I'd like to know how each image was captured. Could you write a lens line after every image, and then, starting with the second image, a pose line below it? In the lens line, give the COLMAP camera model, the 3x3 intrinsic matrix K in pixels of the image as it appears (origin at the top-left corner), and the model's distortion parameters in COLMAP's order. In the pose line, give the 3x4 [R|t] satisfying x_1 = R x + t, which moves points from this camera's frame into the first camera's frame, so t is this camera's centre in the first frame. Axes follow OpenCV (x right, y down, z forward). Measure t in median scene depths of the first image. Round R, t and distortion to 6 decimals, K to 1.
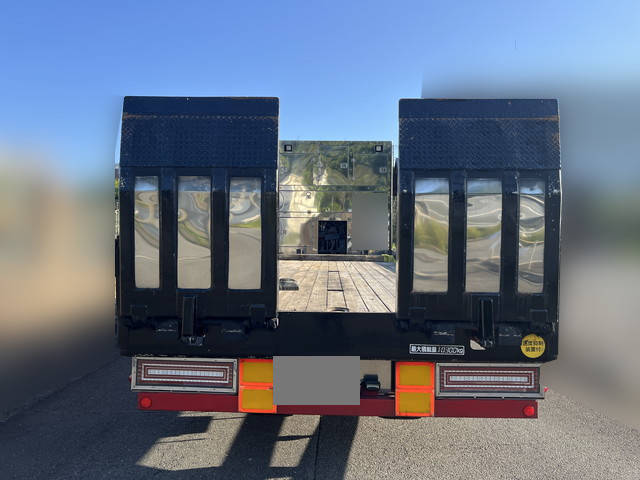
lens RADIAL K [[484.2, 0, 321.9], [0, 484.2, 238.3], [0, 0, 1]] dist [0.039710, -0.046728]
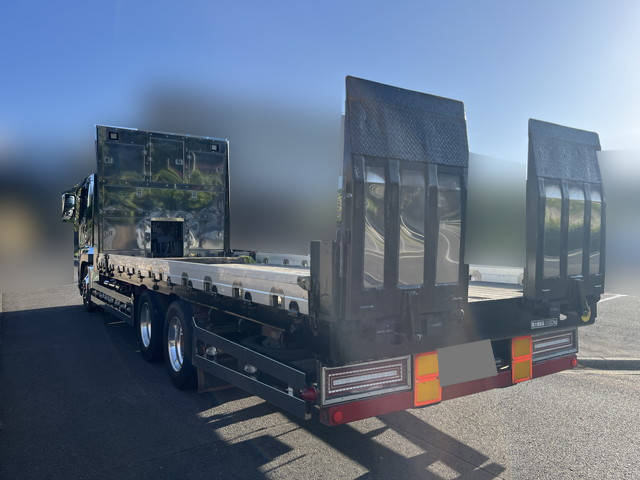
lens RADIAL K [[484.2, 0, 323.7], [0, 484.2, 239.7], [0, 0, 1]] dist [0.039710, -0.046728]
pose [[0.825143, -0.006244, 0.564889, -0.899318], [0.009117, 0.999956, -0.002264, 0.011286], [-0.564850, 0.007018, 0.825164, 0.273354]]
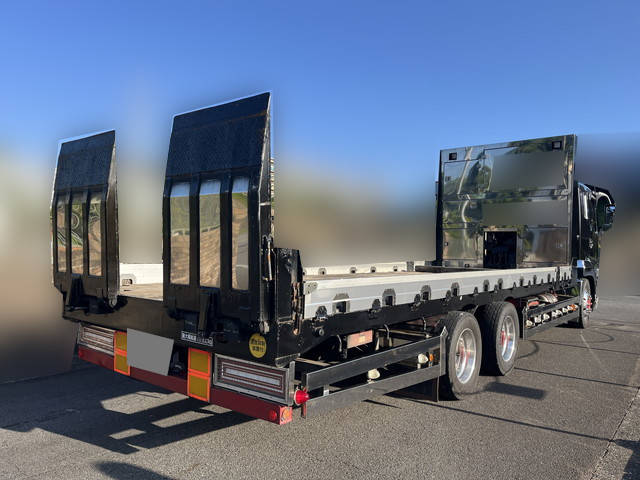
lens RADIAL K [[484.2, 0, 318.8], [0, 484.2, 242.4], [0, 0, 1]] dist [0.039710, -0.046728]
pose [[0.796275, -0.001921, -0.604931, 1.072225], [-0.014376, 0.999652, -0.022097, 0.031854], [0.604763, 0.026292, 0.795971, 0.278616]]
